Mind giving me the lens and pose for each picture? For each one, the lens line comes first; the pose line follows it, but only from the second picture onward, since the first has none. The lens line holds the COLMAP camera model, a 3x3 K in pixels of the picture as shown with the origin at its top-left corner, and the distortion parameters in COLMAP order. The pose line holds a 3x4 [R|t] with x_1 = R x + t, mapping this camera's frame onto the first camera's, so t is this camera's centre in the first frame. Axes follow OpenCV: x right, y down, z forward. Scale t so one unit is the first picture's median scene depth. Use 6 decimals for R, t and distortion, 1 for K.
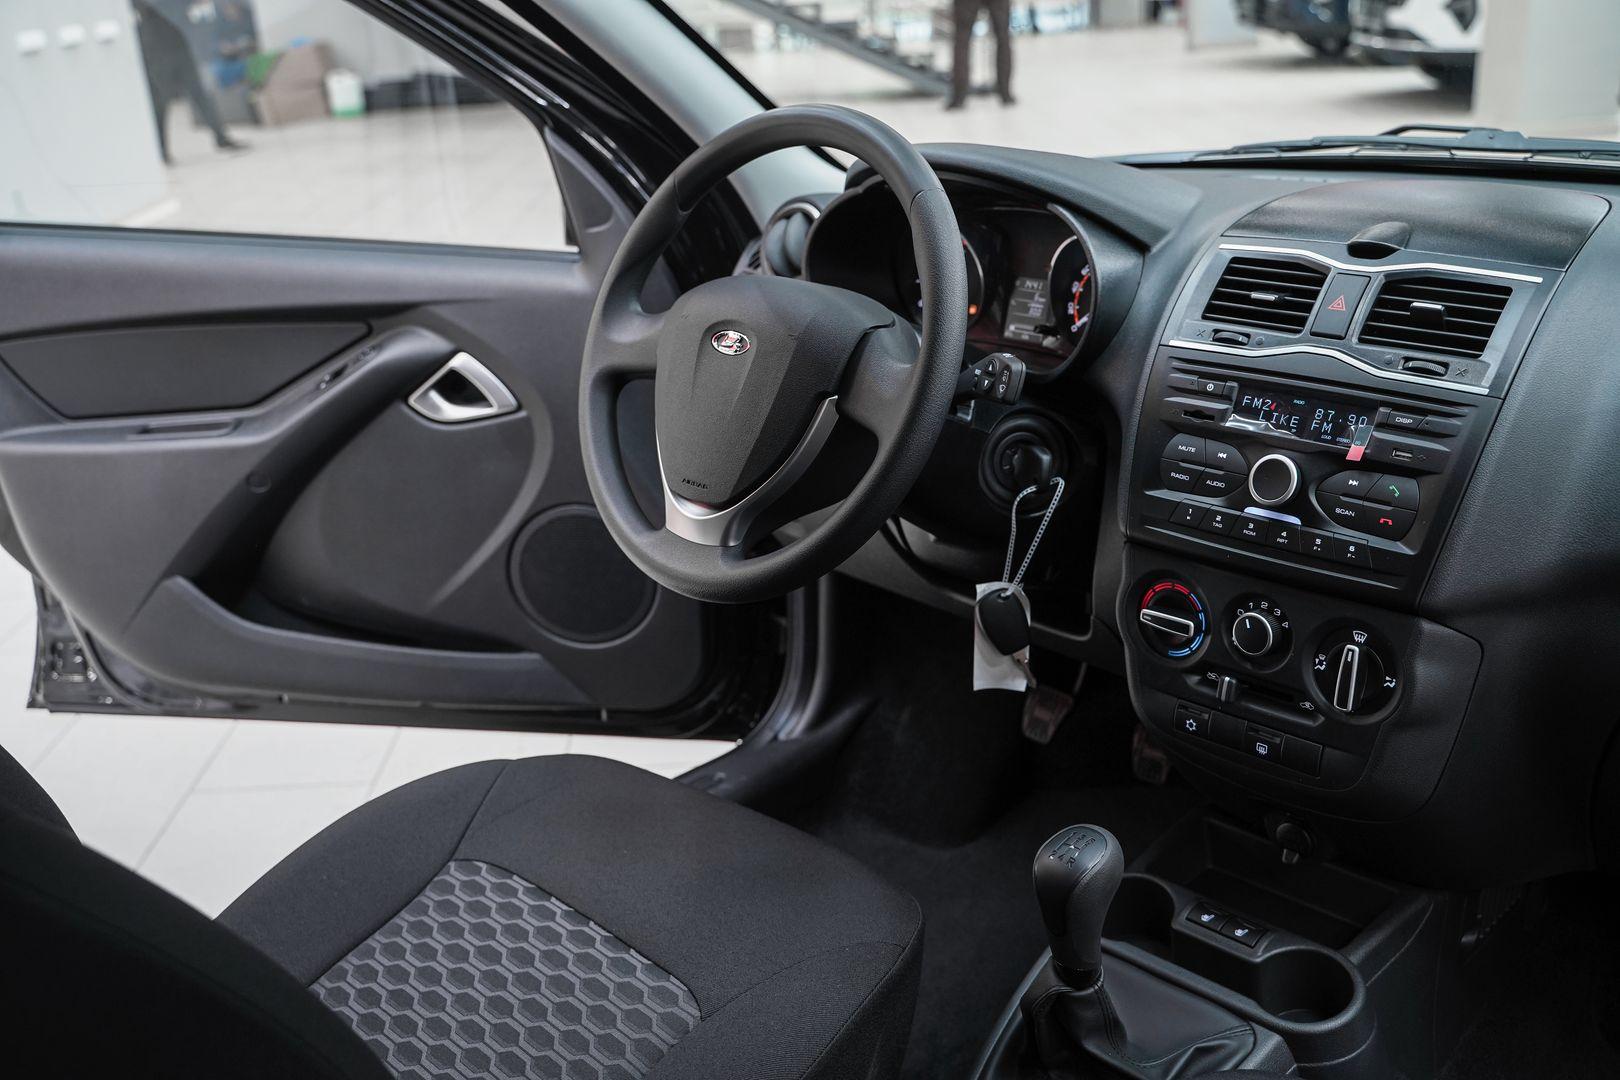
lens RADIAL K [[1641.7, 0, 836.9], [0, 1641.7, 590.8], [0, 0, 1]] dist [-0.037262, 0.000000]
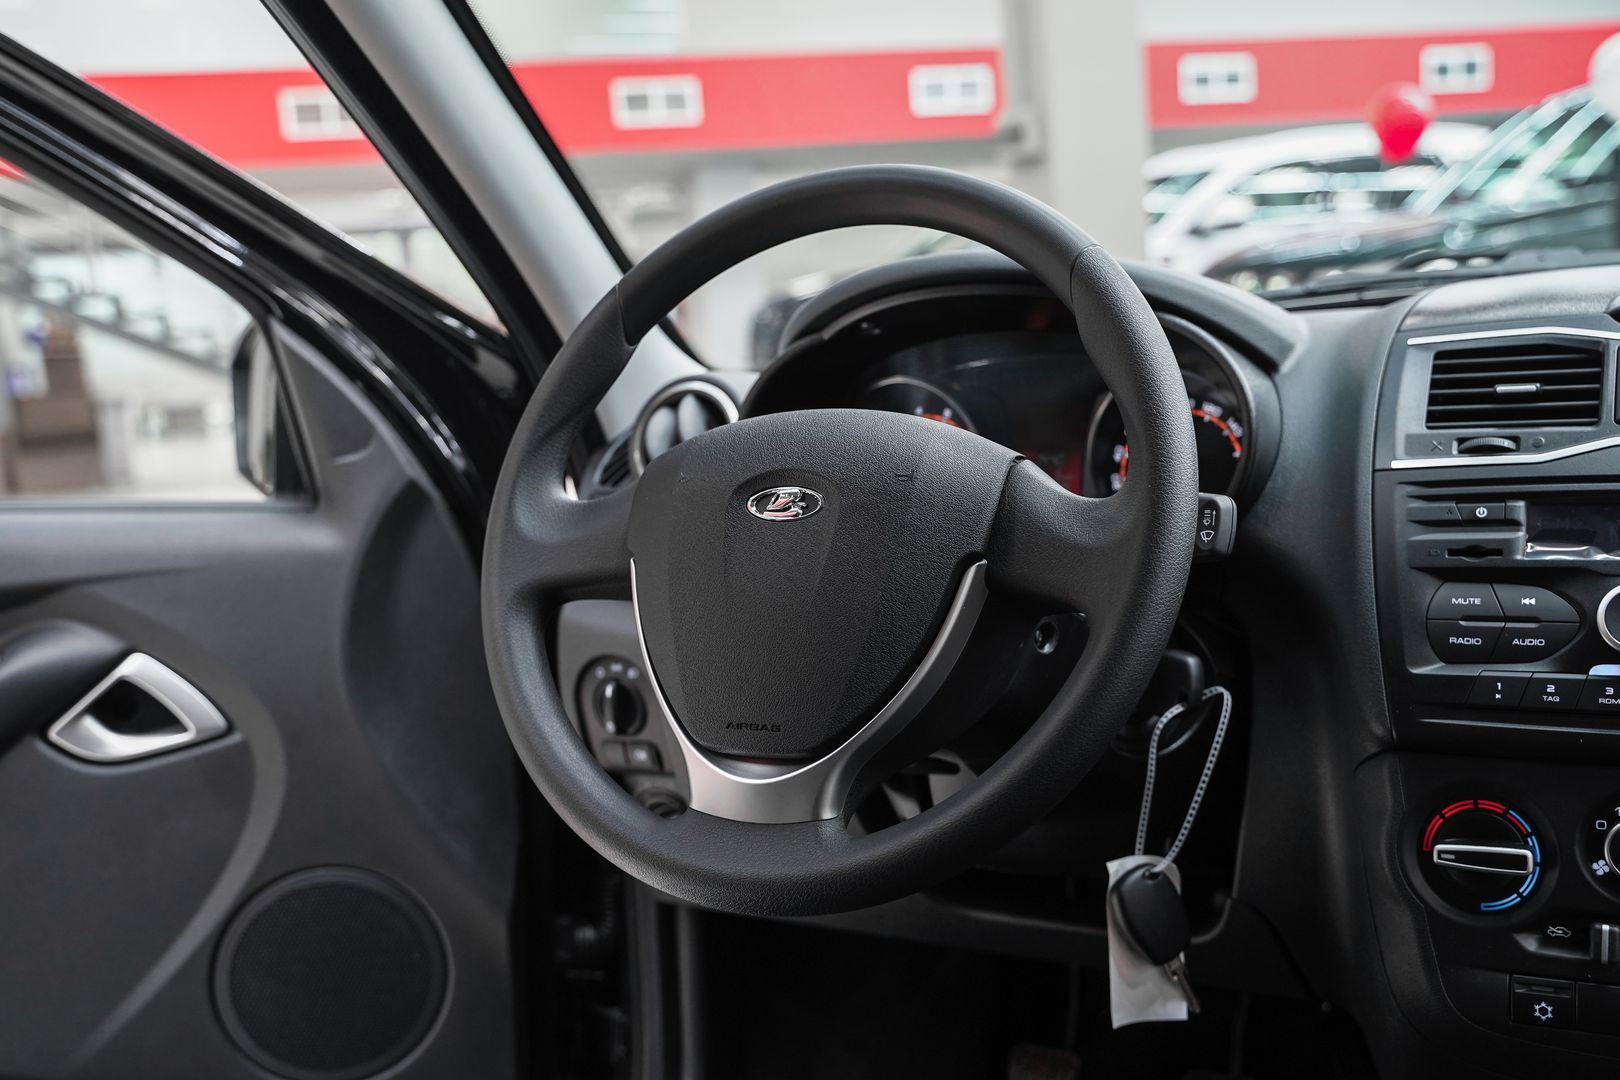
lens RADIAL K [[1812.9, 0, 814.2], [0, 1812.9, 551.3], [0, 0, 1]] dist [-0.003093, 0.000000]
pose [[0.954235, -0.058036, 0.293372, -0.239182], [0.131827, 0.962167, -0.238447, 0.034535], [-0.268435, 0.266209, 0.925784, 0.312290]]
